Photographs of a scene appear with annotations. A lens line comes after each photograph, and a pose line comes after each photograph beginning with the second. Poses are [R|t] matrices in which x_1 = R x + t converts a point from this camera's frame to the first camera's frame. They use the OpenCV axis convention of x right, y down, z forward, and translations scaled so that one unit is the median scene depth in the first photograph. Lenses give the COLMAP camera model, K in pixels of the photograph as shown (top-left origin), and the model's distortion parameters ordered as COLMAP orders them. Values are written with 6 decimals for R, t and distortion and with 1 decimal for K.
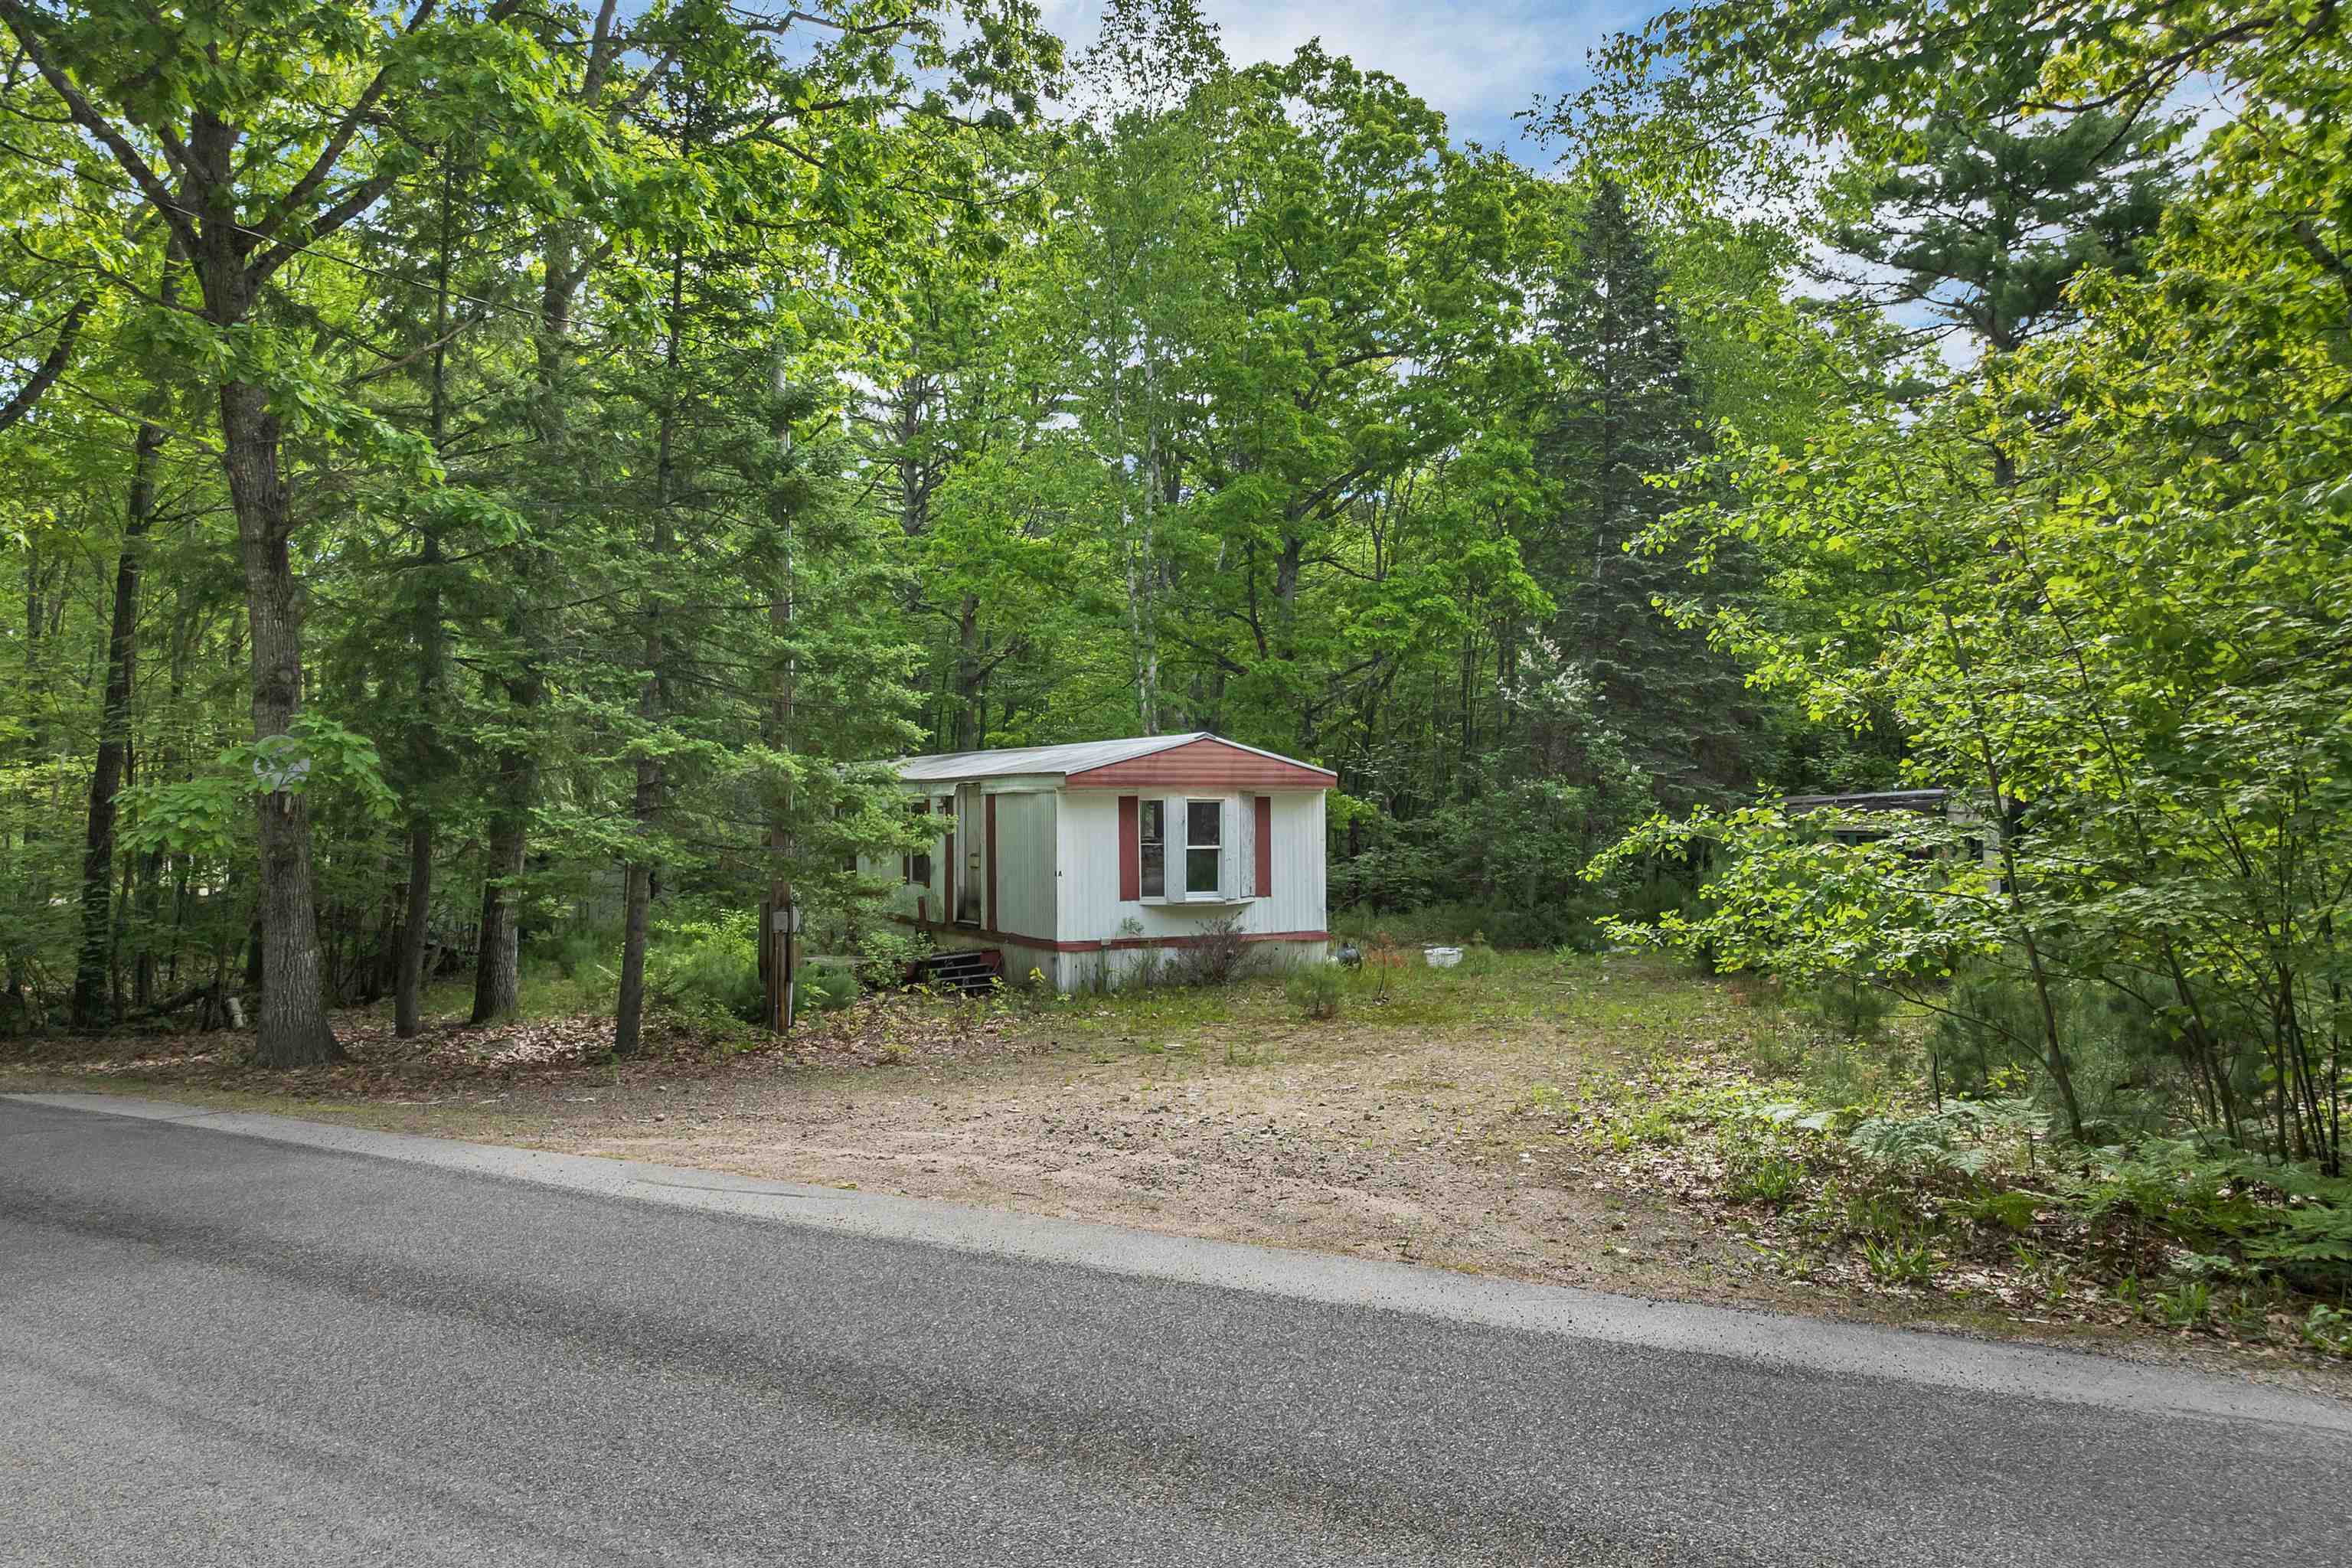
lens RADIAL K [[1694.3, 0, 1179.9], [0, 1694.3, 782.8], [0, 0, 1]] dist [-0.030332, 0.003647]
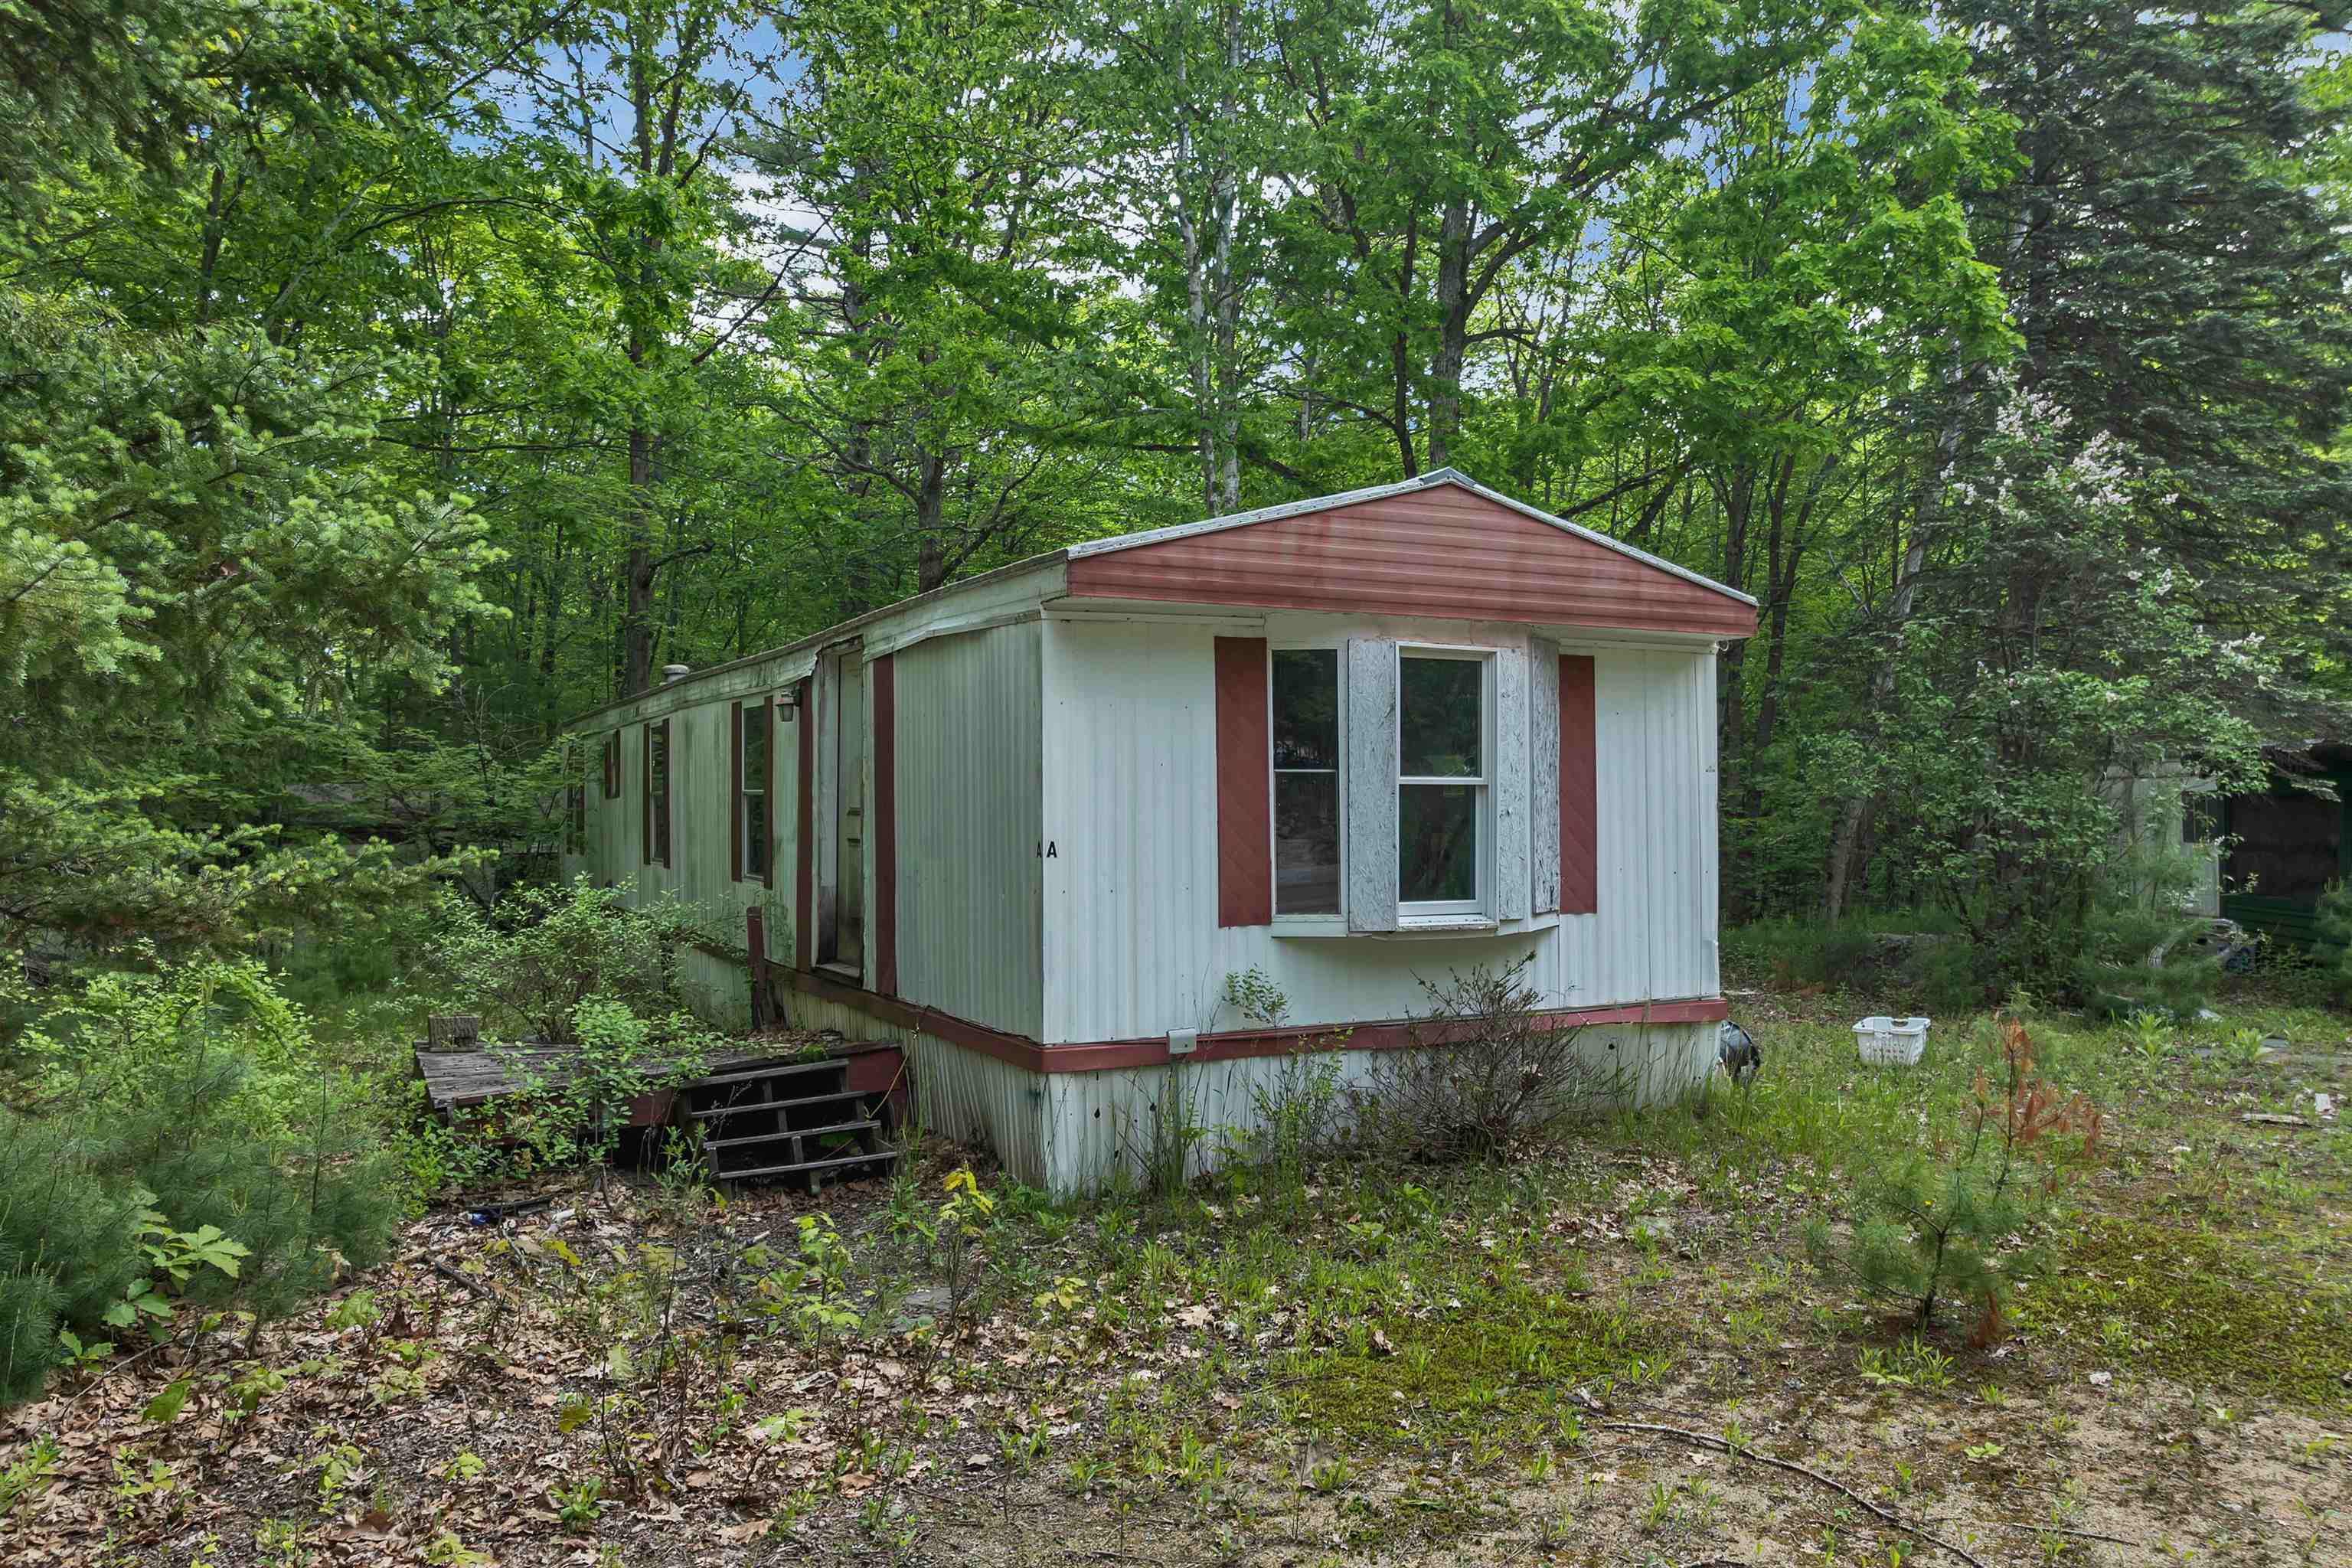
lens RADIAL K [[1694.3, 0, 1172.0], [0, 1694.3, 784.6], [0, 0, 1]] dist [-0.030332, 0.003647]
pose [[0.999948, 0.000585, -0.010209, -0.041045], [-0.000573, 0.999999, 0.001122, 0.038832], [0.010209, -0.001116, 0.999947, 0.630350]]
